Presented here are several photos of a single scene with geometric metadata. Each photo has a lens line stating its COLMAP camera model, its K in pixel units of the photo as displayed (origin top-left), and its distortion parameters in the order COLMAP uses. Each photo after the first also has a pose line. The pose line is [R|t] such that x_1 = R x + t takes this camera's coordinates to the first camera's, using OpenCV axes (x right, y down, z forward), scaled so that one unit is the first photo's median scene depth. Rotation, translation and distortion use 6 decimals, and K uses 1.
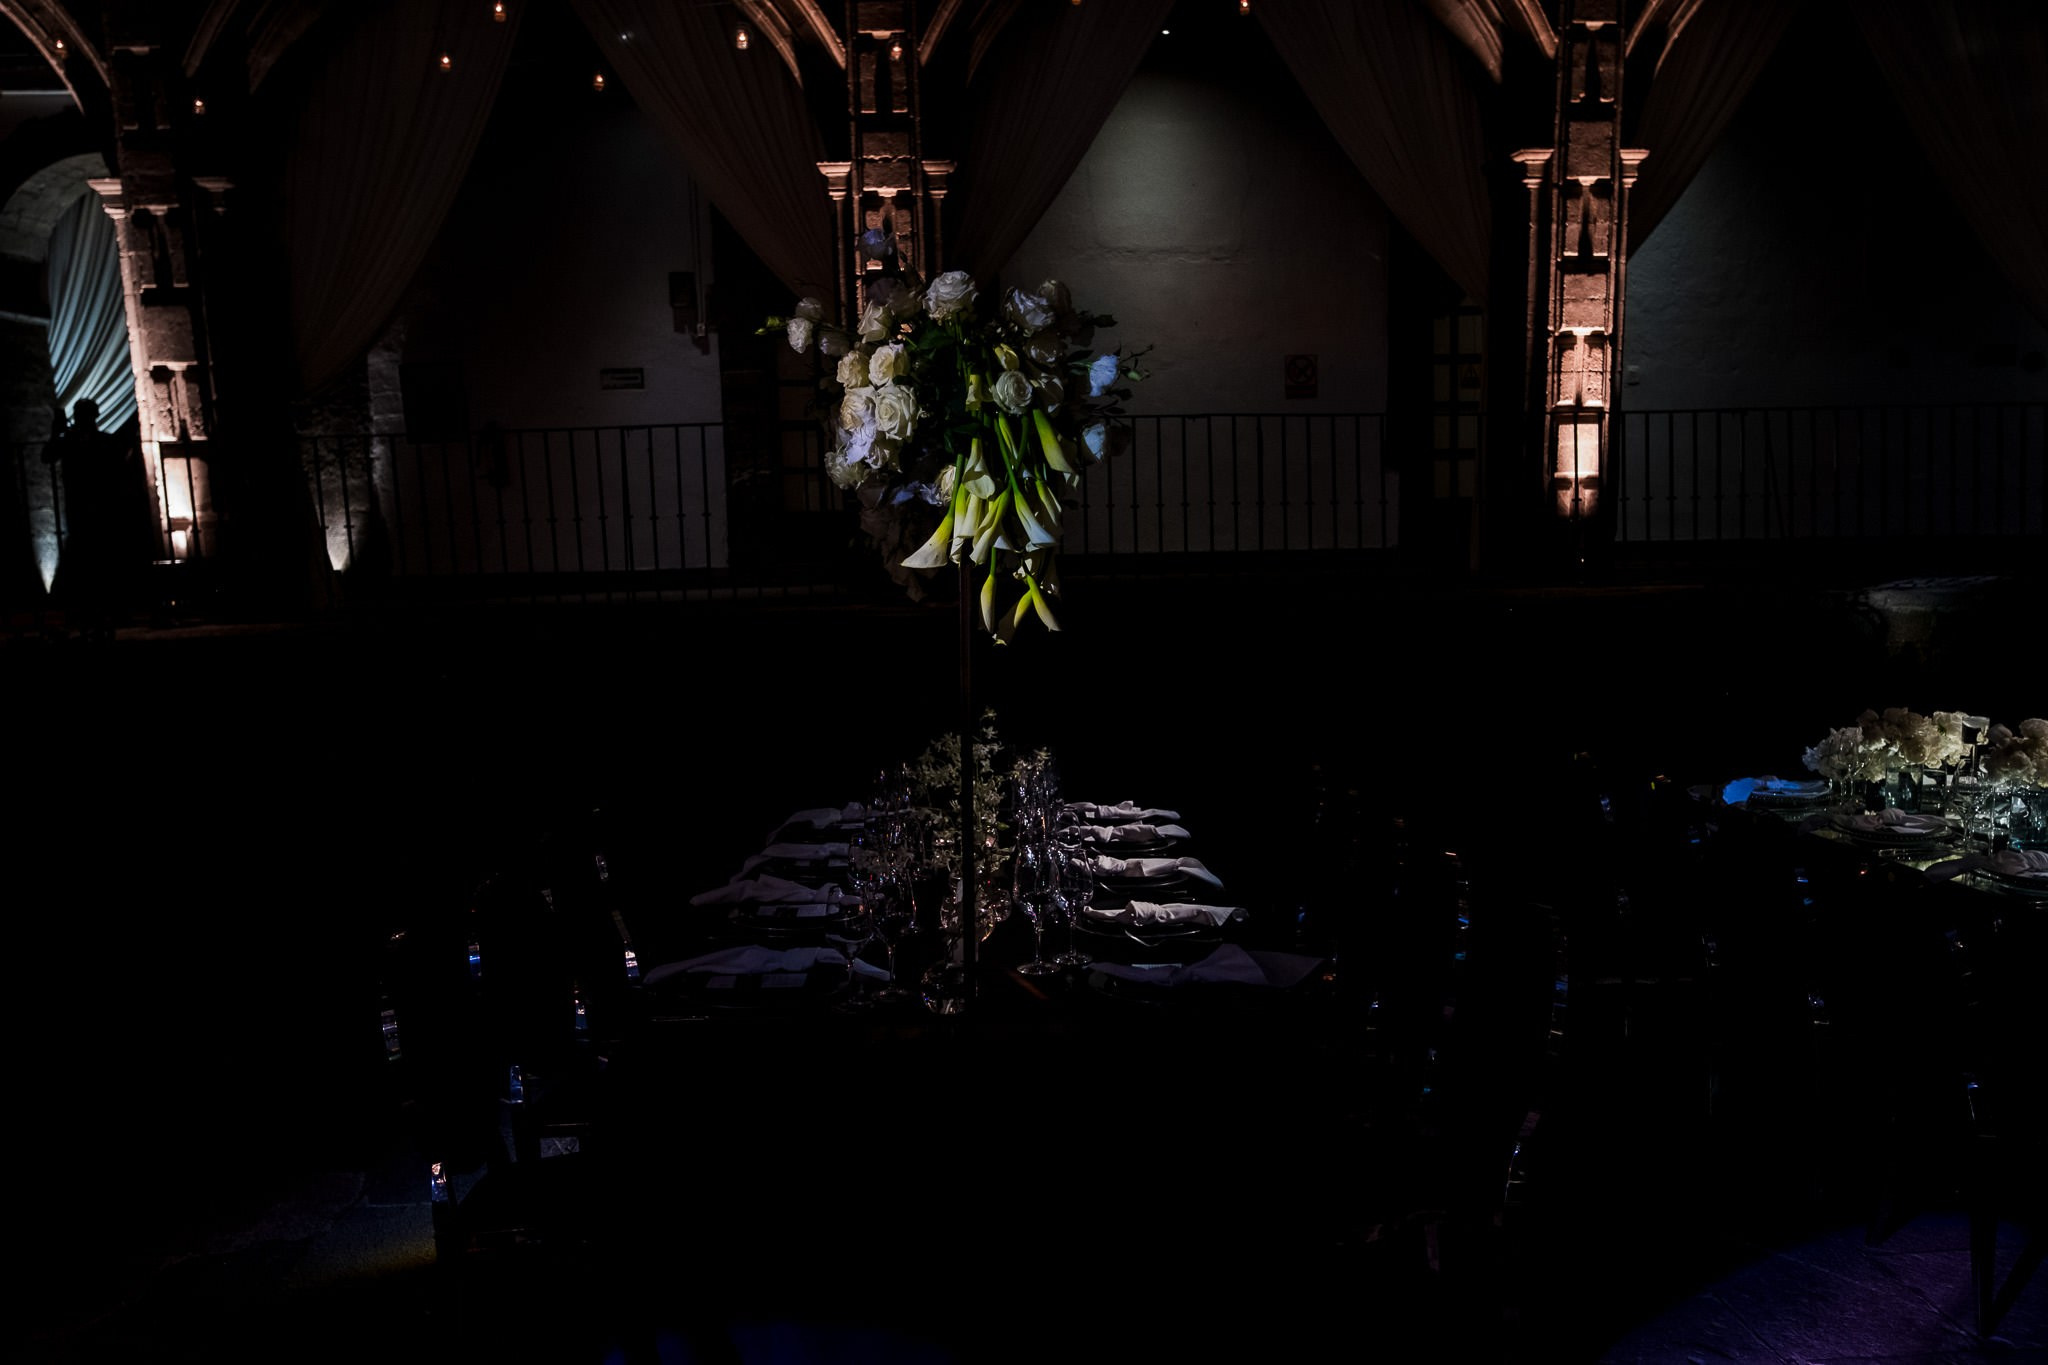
lens RADIAL K [[1488.9, 0, 1034.6], [0, 1488.9, 692.0], [0, 0, 1]] dist [-0.039544, 0.030465]
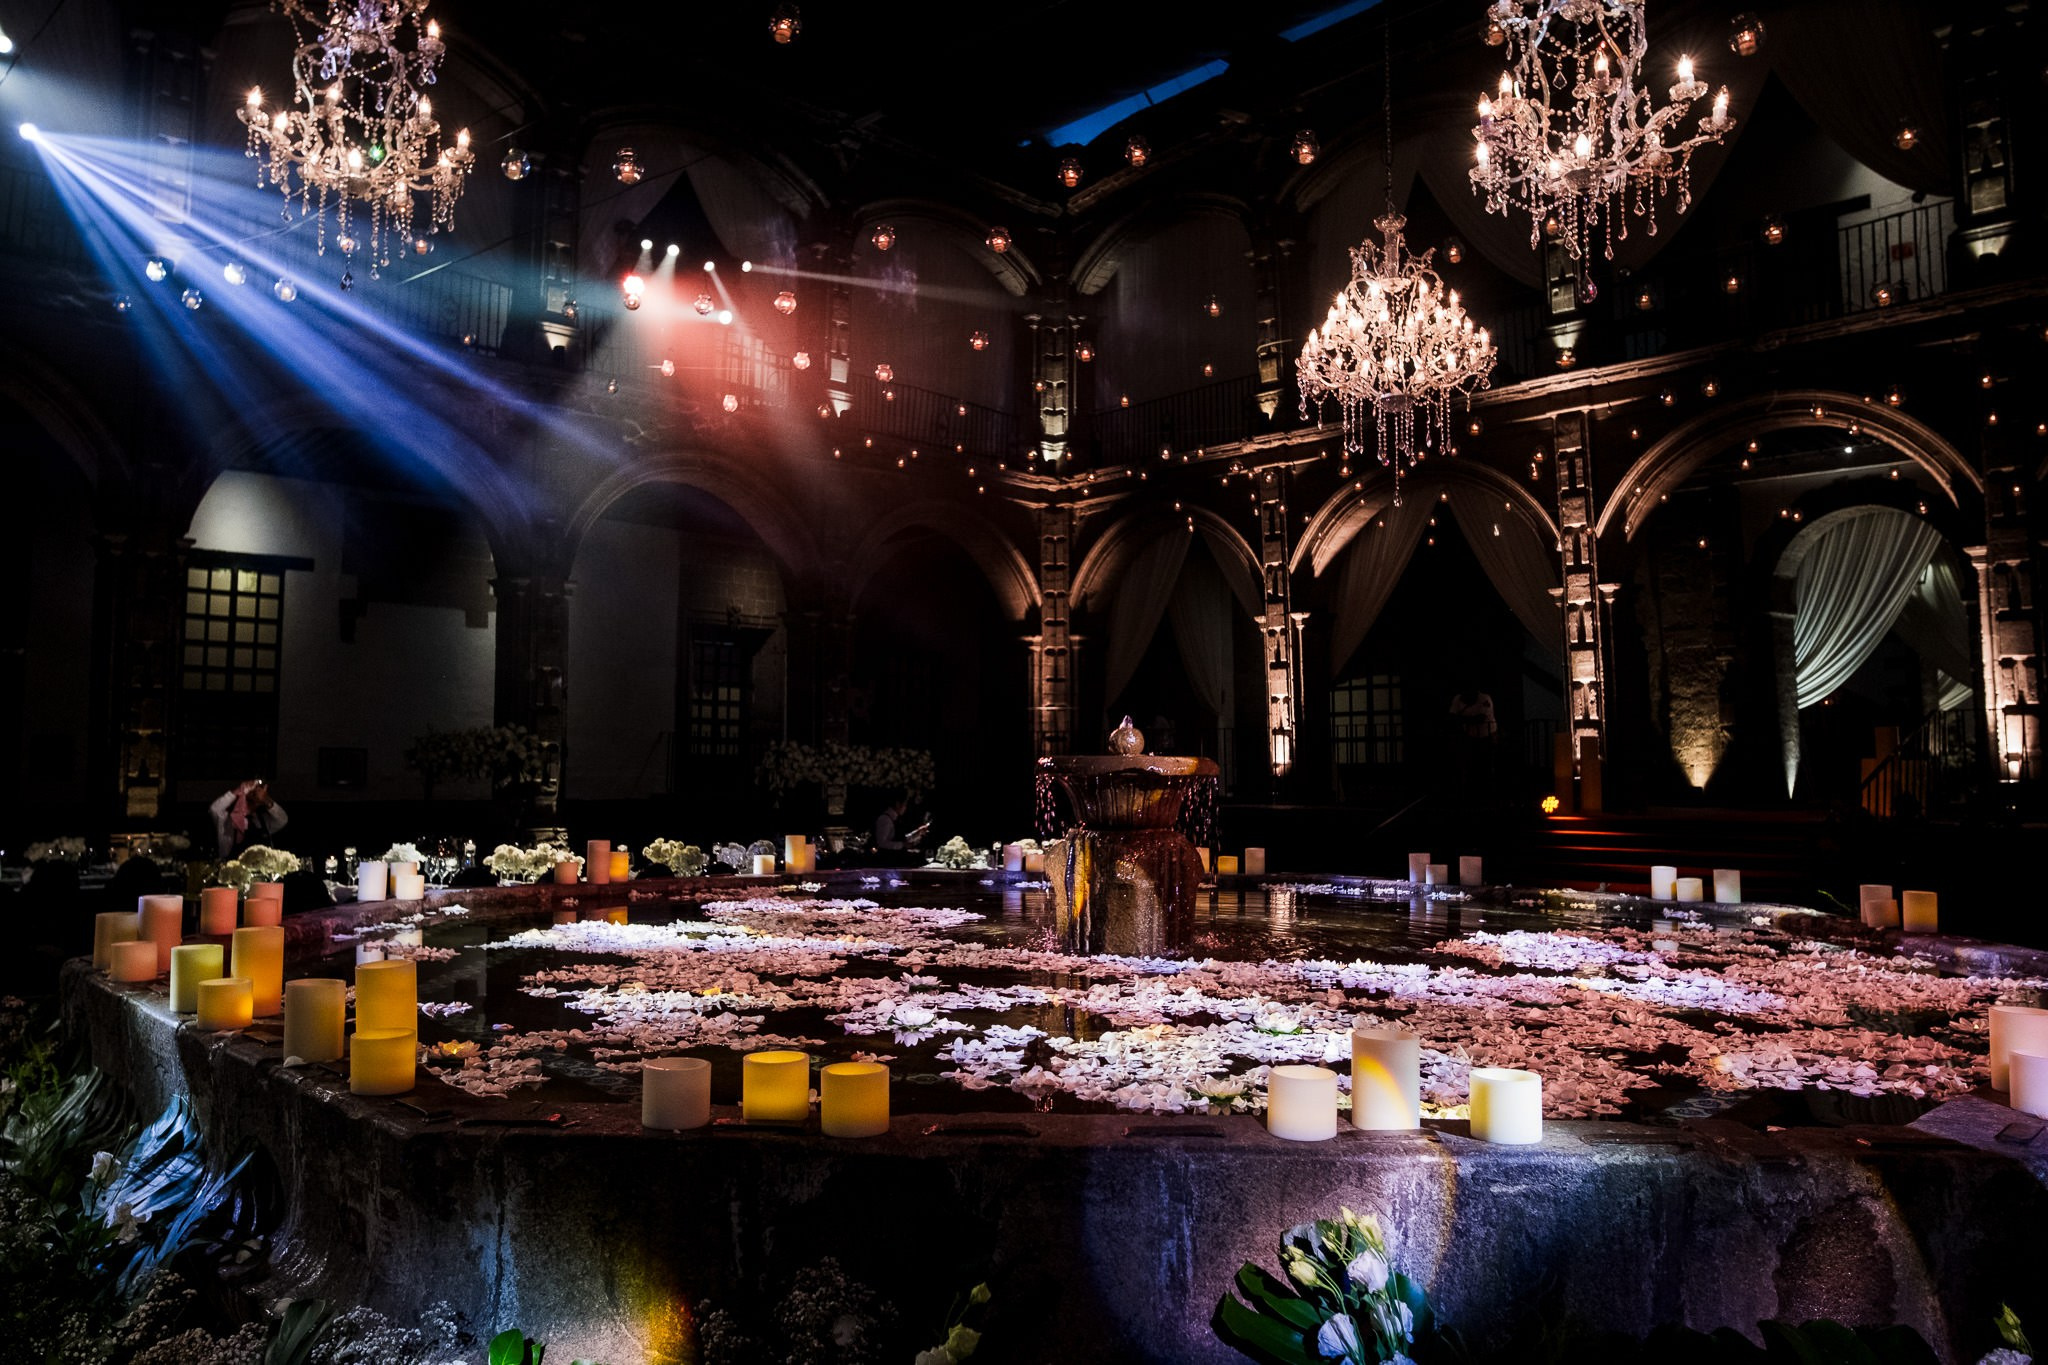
lens RADIAL K [[1488.9, 0, 984.1], [0, 1488.9, 655.1], [0, 0, 1]] dist [-0.039544, 0.030465]
pose [[0.644052, -0.029707, -0.764405, -0.090330], [-0.104987, 0.986358, -0.126790, 0.092077], [0.757743, 0.161912, 0.632147, -0.831696]]
